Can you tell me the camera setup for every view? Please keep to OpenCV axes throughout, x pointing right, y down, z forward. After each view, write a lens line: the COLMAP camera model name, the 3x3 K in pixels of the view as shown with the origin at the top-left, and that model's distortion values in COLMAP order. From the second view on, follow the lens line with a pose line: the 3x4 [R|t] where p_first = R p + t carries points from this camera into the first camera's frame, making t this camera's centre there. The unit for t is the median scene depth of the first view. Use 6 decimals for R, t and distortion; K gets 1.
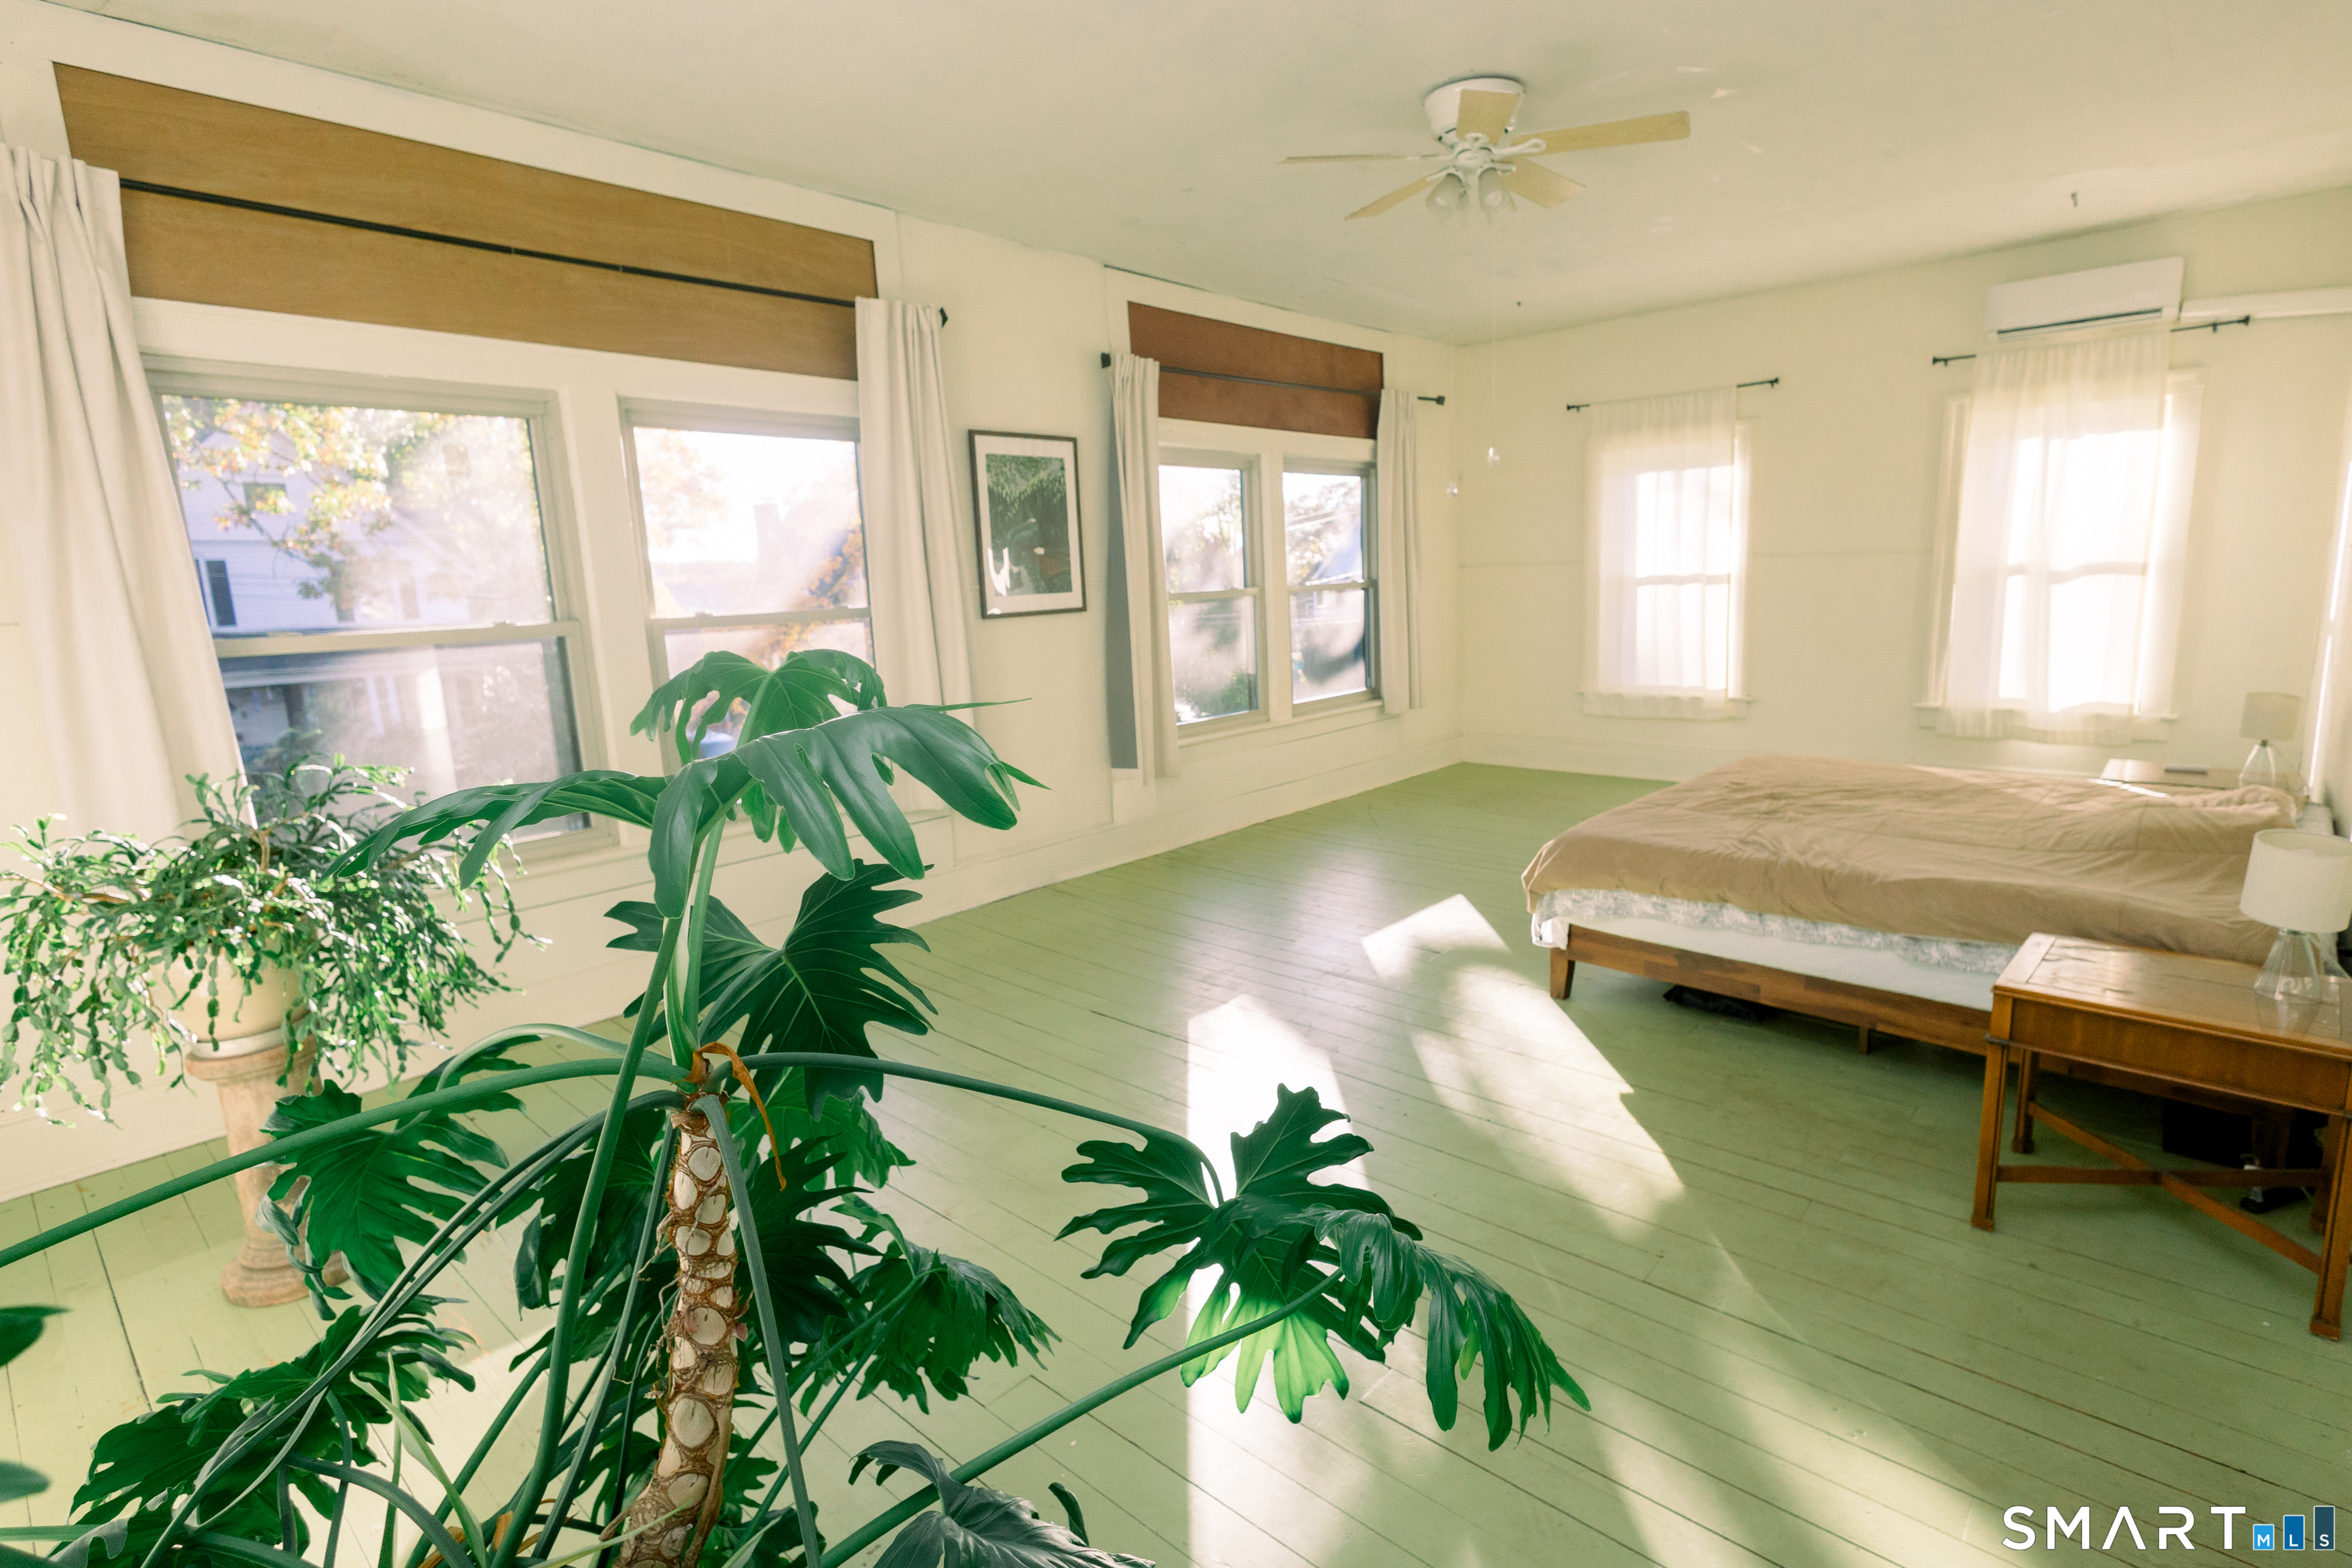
lens RADIAL K [[1128.5, 0, 1178.2], [0, 1128.5, 785.0], [0, 0, 1]] dist [0.001777, 0.000246]
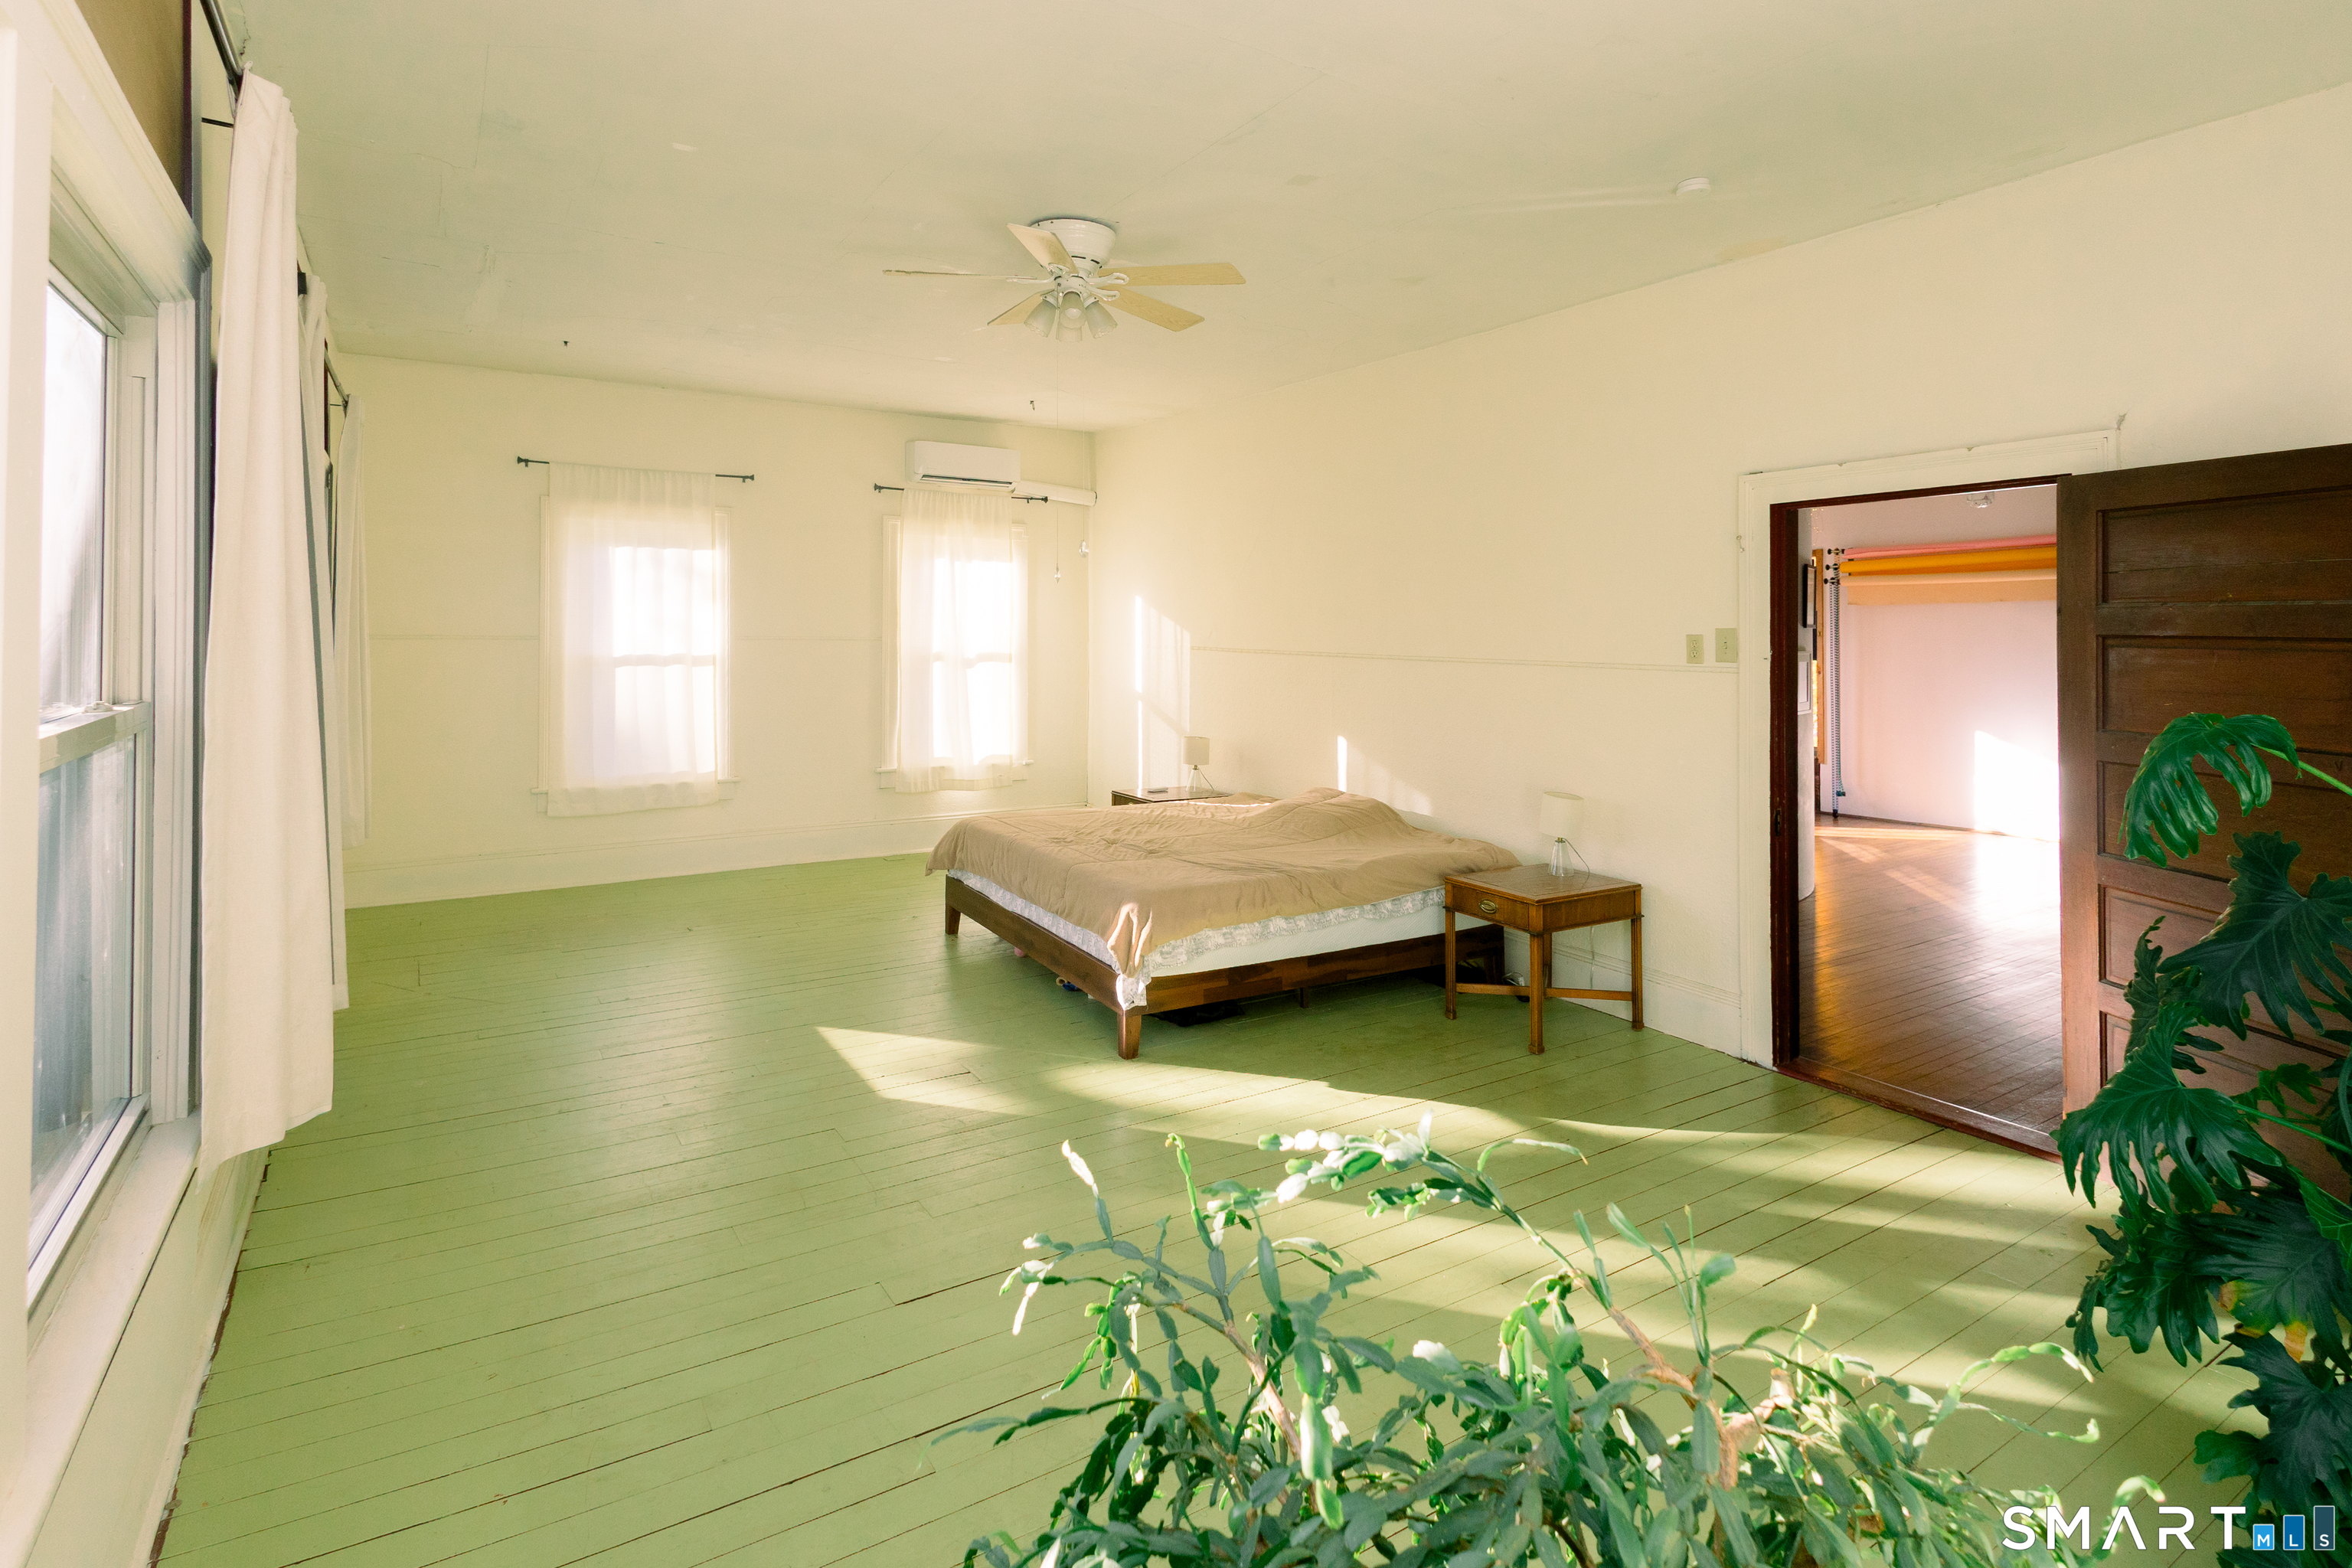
lens RADIAL K [[1171.8, 0, 1139.0], [0, 1171.8, 624.9], [0, 0, 1]] dist [0.000663, 0.000024]
pose [[0.270817, 0.045822, 0.961540, -0.414427], [0.162711, 0.982315, -0.092640, -0.058261], [-0.948780, 0.181541, 0.258572, 0.383467]]
